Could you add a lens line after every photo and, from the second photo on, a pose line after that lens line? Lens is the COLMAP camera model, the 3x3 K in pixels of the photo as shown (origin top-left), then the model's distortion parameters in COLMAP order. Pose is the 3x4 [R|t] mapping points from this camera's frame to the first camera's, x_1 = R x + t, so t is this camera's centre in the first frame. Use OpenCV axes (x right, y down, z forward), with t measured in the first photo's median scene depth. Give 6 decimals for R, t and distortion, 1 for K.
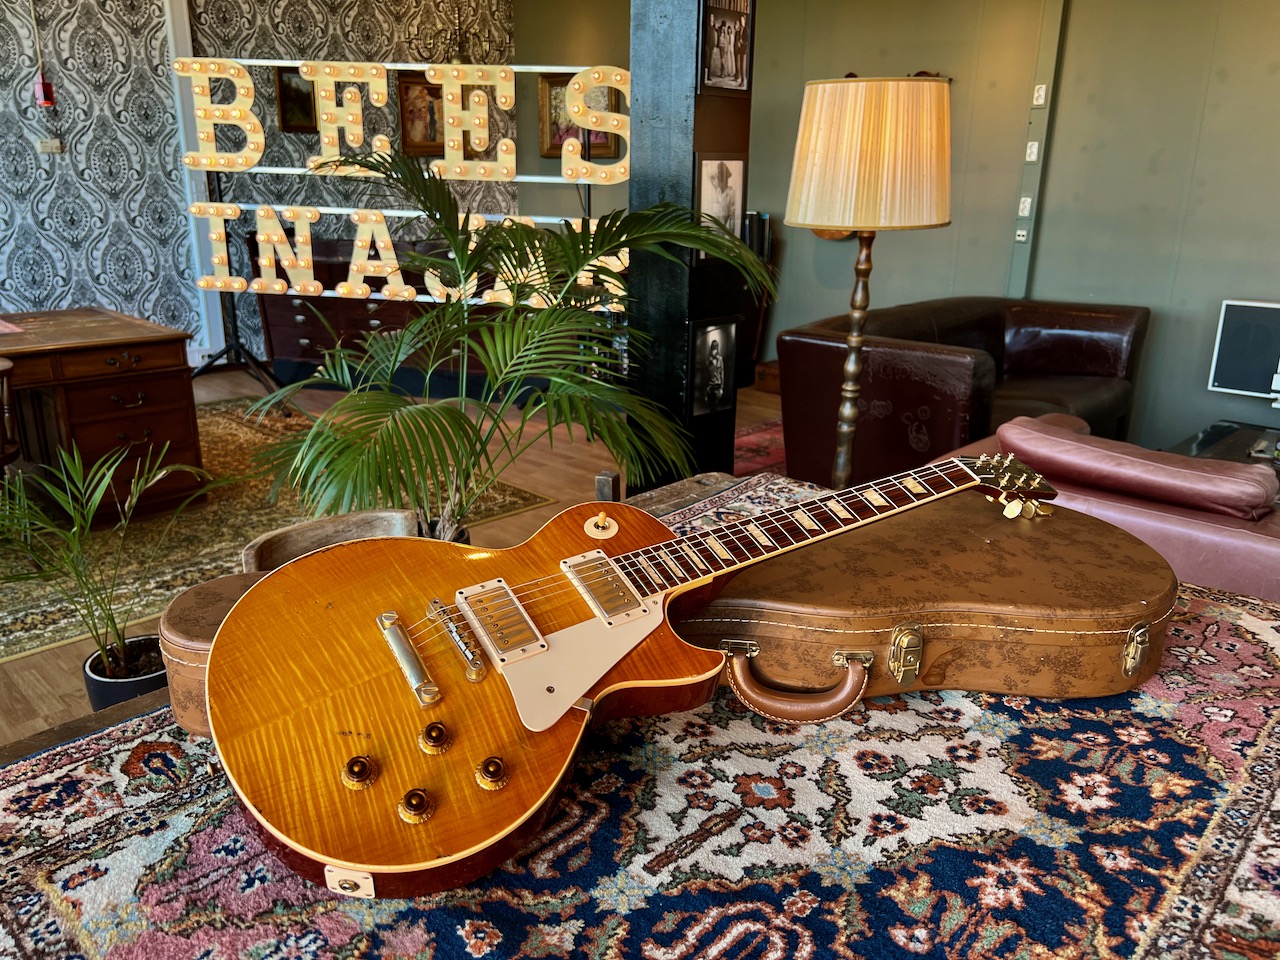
lens RADIAL K [[985.5, 0, 642.6], [0, 985.5, 474.5], [0, 0, 1]] dist [0.002024, -0.012618]
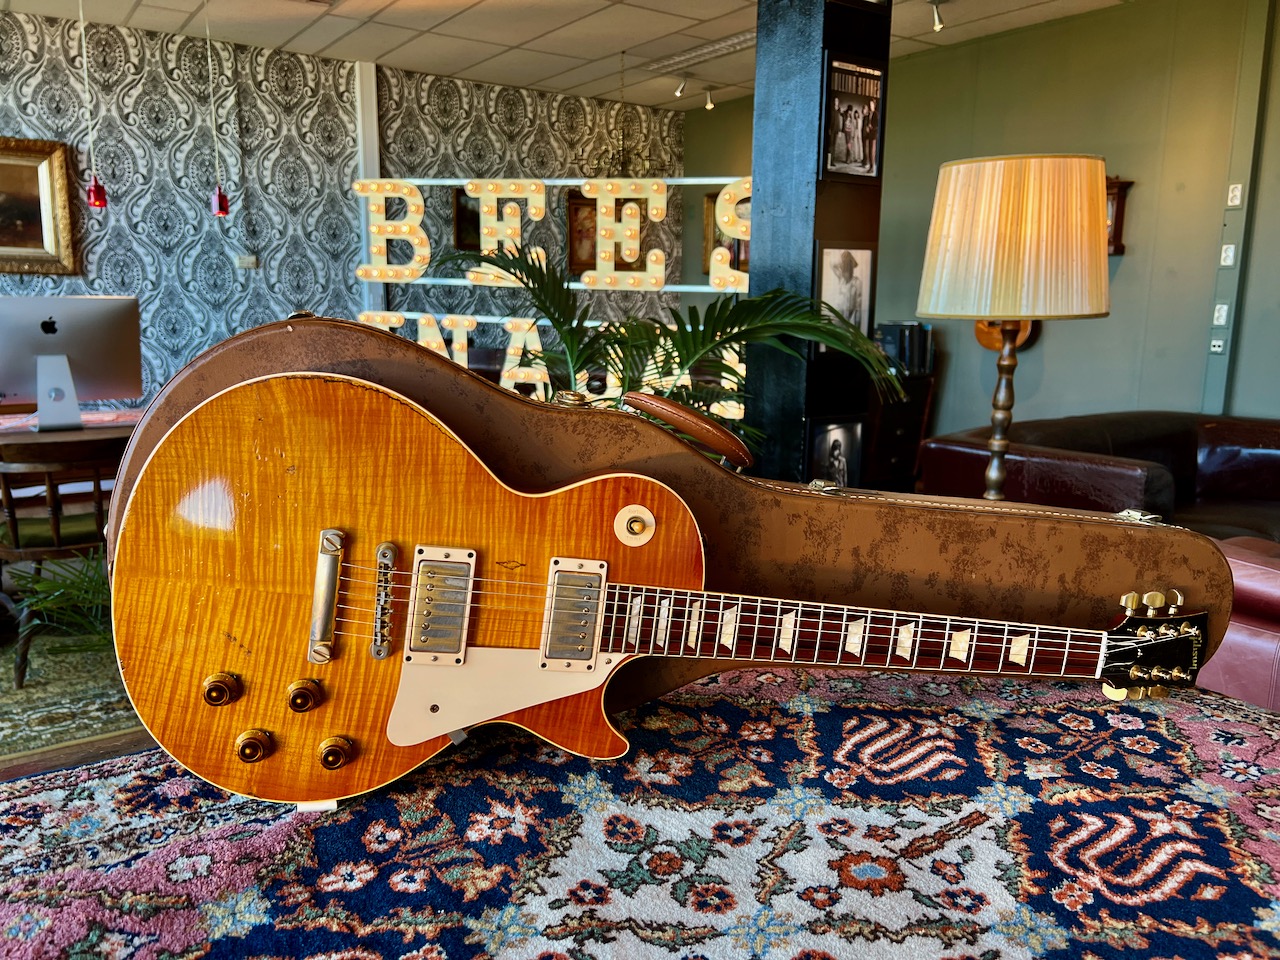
lens RADIAL K [[985.5, 0, 642.6], [0, 985.5, 474.5], [0, 0, 1]] dist [0.002024, -0.012618]
pose [[0.982866, 0.029154, -0.182002, 0.037556], [-0.051419, 0.991580, -0.118846, 0.007372], [0.177005, 0.126168, 0.976090, 0.047088]]
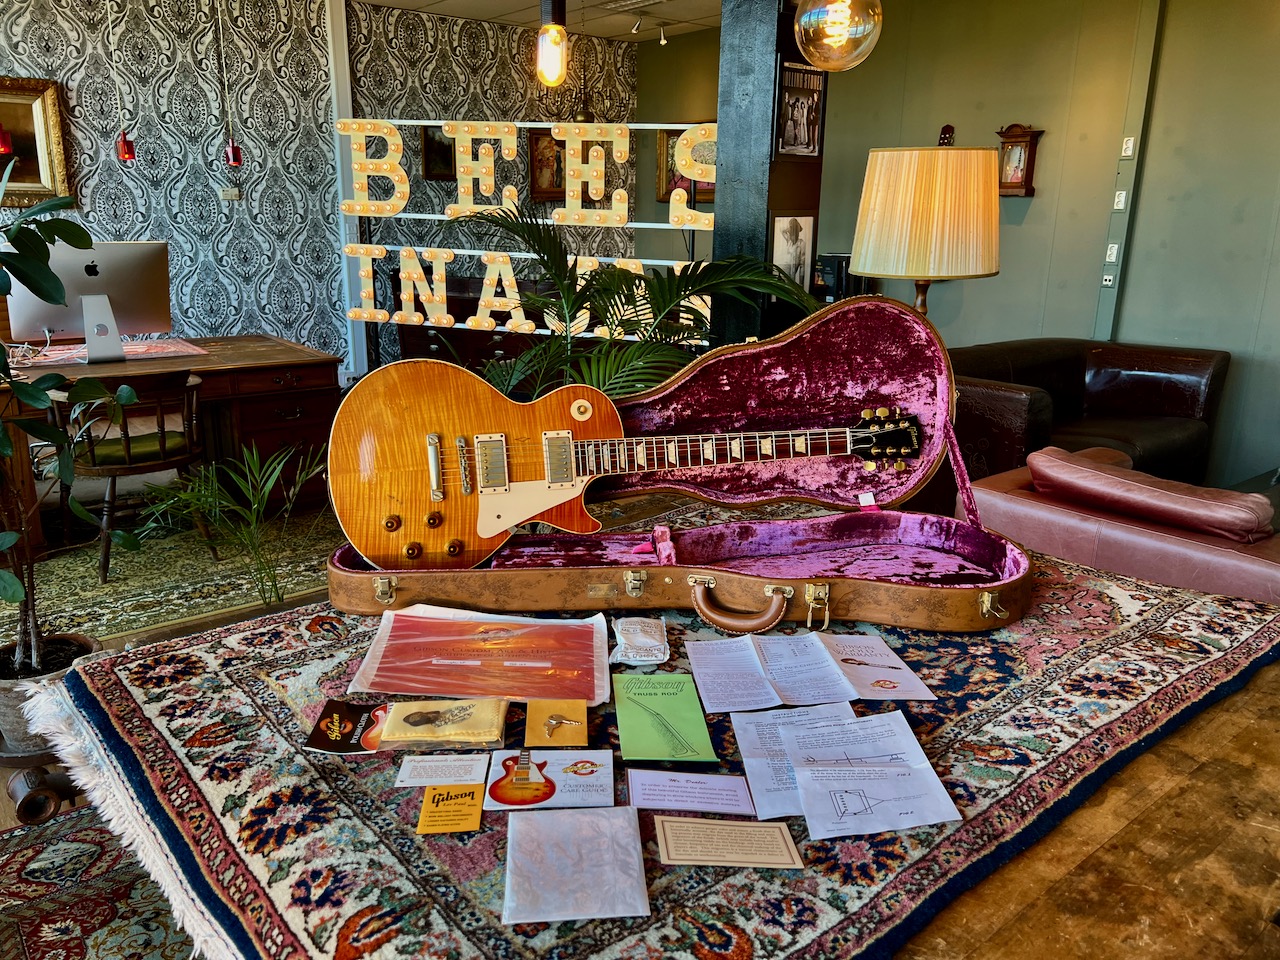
lens RADIAL K [[979.5, 0, 640.0], [0, 979.5, 480.0], [0, 0, 1]] dist [0.005399, -0.009723]
pose [[0.991849, 0.035374, -0.122412, 0.030185], [-0.038681, 0.998945, -0.024749, 0.012450], [0.121408, 0.029283, 0.992171, -0.080941]]
